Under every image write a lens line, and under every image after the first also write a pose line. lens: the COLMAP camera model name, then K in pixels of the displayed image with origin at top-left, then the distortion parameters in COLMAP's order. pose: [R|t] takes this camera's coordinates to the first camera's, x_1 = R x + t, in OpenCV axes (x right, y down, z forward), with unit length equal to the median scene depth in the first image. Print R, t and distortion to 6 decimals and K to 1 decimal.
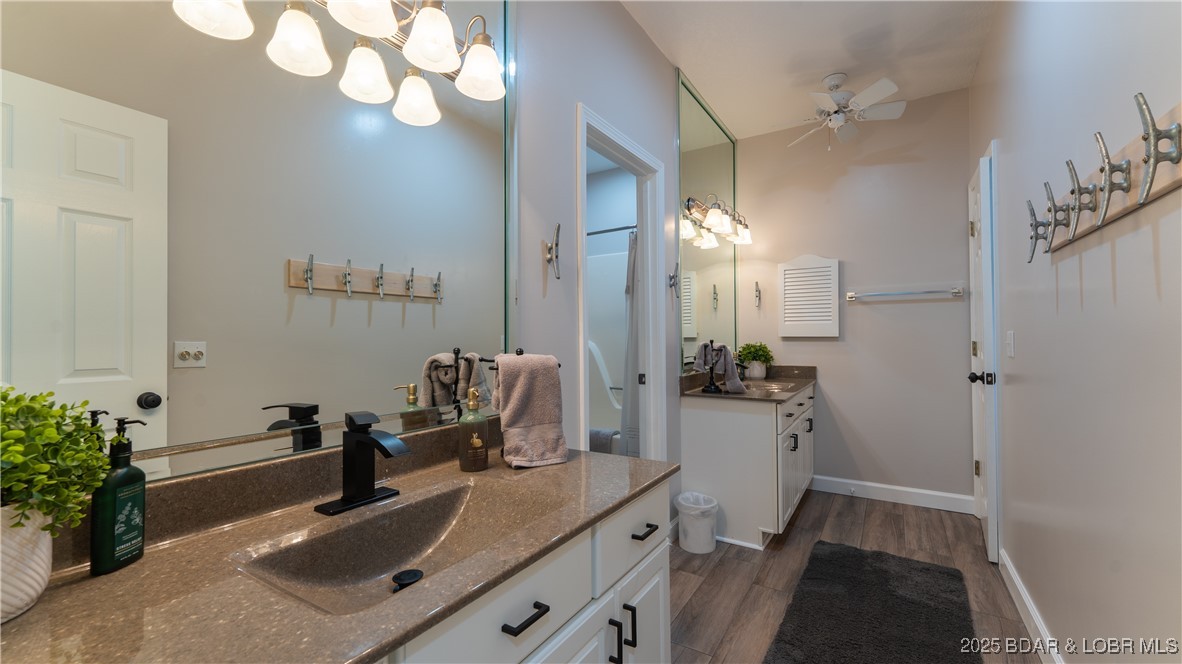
lens RADIAL K [[480.2, 0, 591.0], [0, 480.2, 332.0], [0, 0, 1]] dist [-0.000750, -0.000257]
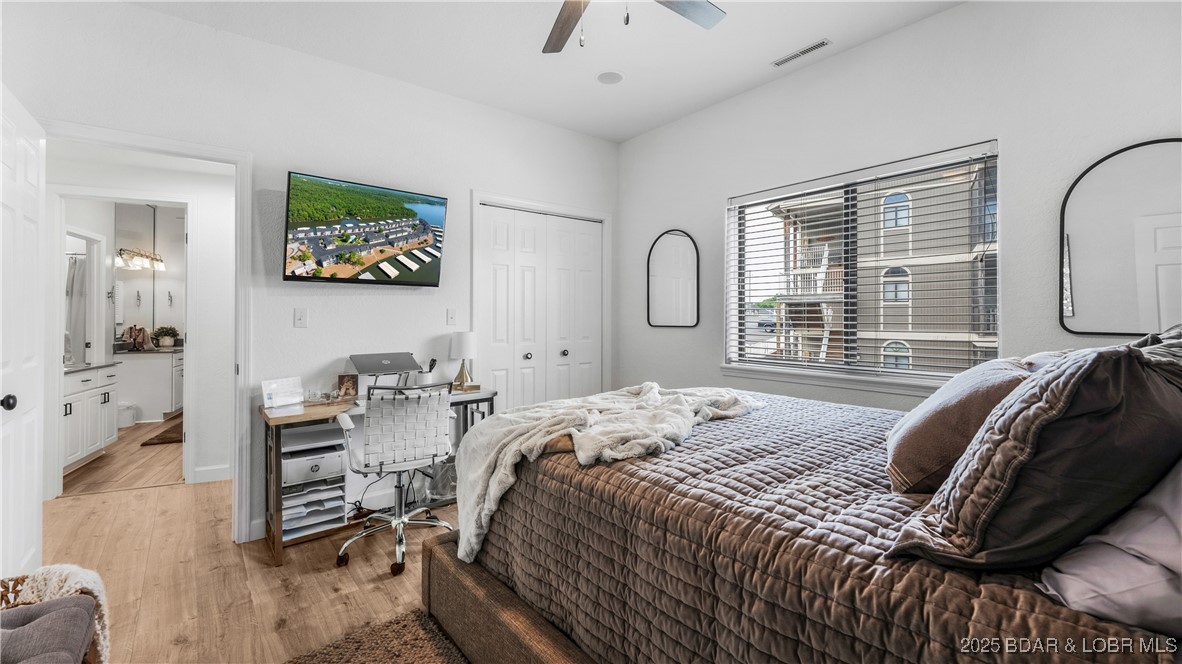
lens RADIAL K [[486.4, 0, 567.2], [0, 486.4, 315.4], [0, 0, 1]] dist [-0.000328, -0.000082]
pose [[0.562347, 0.015649, 0.826753, -0.348335], [-0.017111, 0.999827, -0.007287, -0.033103], [-0.826724, -0.010049, 0.562518, -1.374799]]
